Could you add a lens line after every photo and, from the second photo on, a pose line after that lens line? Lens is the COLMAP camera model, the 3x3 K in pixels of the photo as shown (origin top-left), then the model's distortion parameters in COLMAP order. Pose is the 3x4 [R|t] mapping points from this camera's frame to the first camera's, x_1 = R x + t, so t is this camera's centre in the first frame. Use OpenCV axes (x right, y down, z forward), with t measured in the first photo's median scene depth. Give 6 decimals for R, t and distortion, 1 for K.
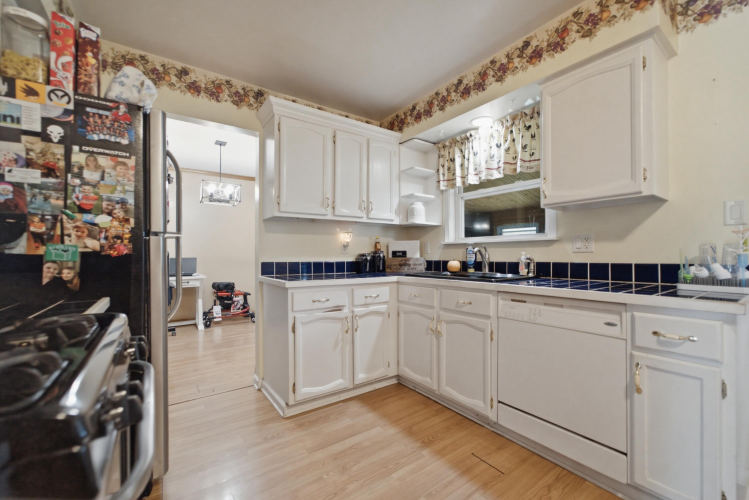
lens RADIAL K [[317.2, 0, 374.5], [0, 317.2, 250.0], [0, 0, 1]] dist [-0.034799, 0.021138]
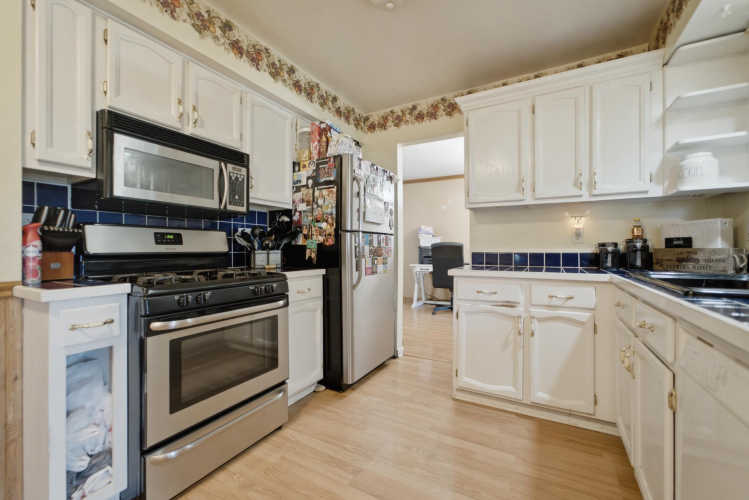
lens RADIAL K [[308.3, 0, 376.7], [0, 308.3, 246.3], [0, 0, 1]] dist [-0.017118, 0.007770]
pose [[0.421578, -0.010642, -0.906730, 0.592440], [0.011910, 0.999910, -0.006198, 0.027307], [0.906714, -0.008187, 0.421667, 0.359029]]
